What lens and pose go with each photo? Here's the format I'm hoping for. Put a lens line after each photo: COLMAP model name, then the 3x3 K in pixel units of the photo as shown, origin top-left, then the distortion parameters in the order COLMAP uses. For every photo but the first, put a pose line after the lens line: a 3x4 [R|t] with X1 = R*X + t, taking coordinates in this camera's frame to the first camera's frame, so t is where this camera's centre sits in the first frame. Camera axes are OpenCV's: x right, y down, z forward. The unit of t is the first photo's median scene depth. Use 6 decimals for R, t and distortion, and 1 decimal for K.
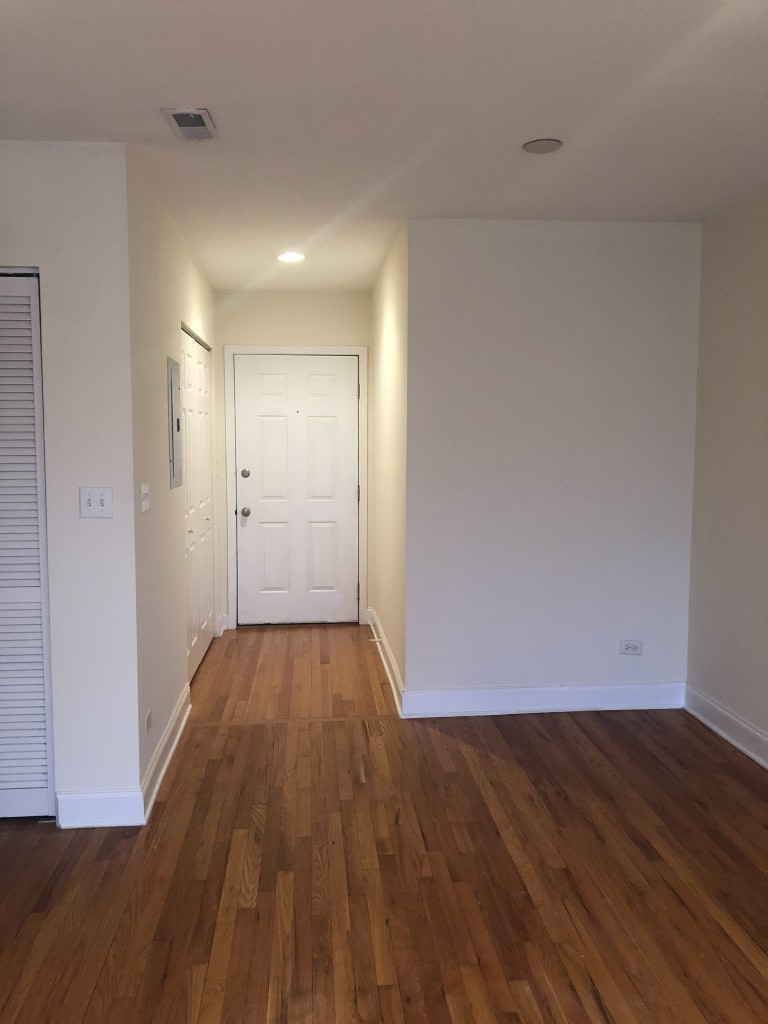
lens RADIAL K [[839.6, 0, 377.2], [0, 839.6, 513.1], [0, 0, 1]] dist [0.032086, -0.015962]
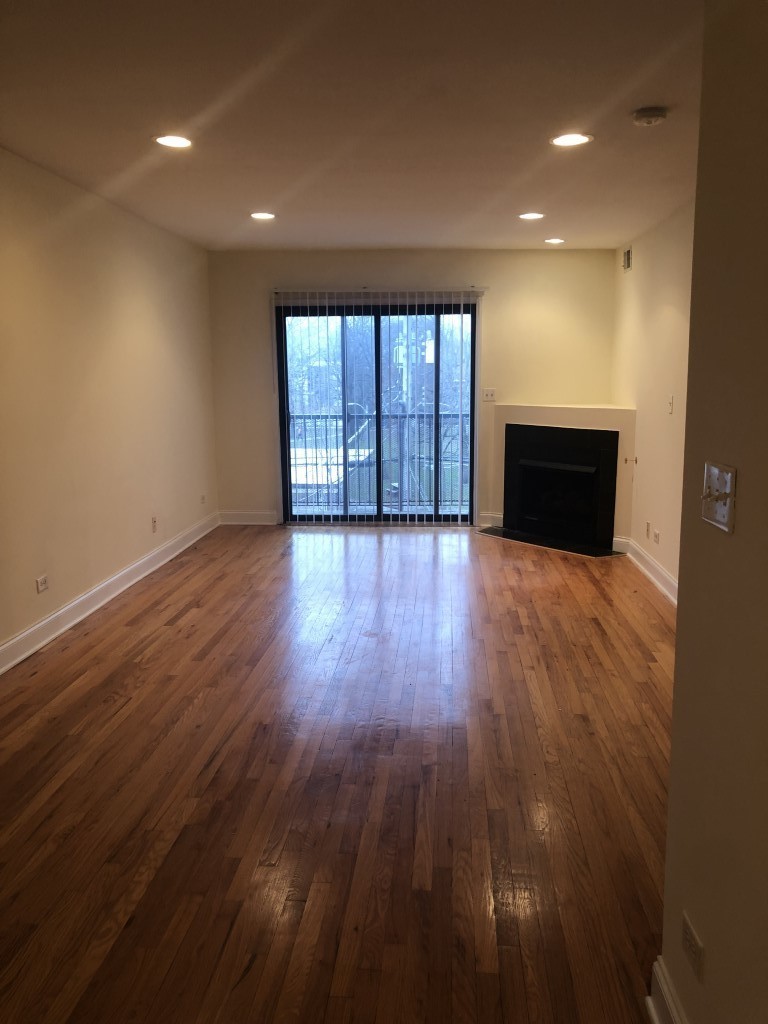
lens RADIAL K [[839.6, 0, 377.2], [0, 839.6, 513.1], [0, 0, 1]] dist [0.032086, -0.015962]
pose [[-0.985576, -0.019265, 0.168130, -0.217064], [0.022485, 0.969784, 0.242926, -0.157762], [-0.167730, 0.243202, -0.955363, 1.878953]]
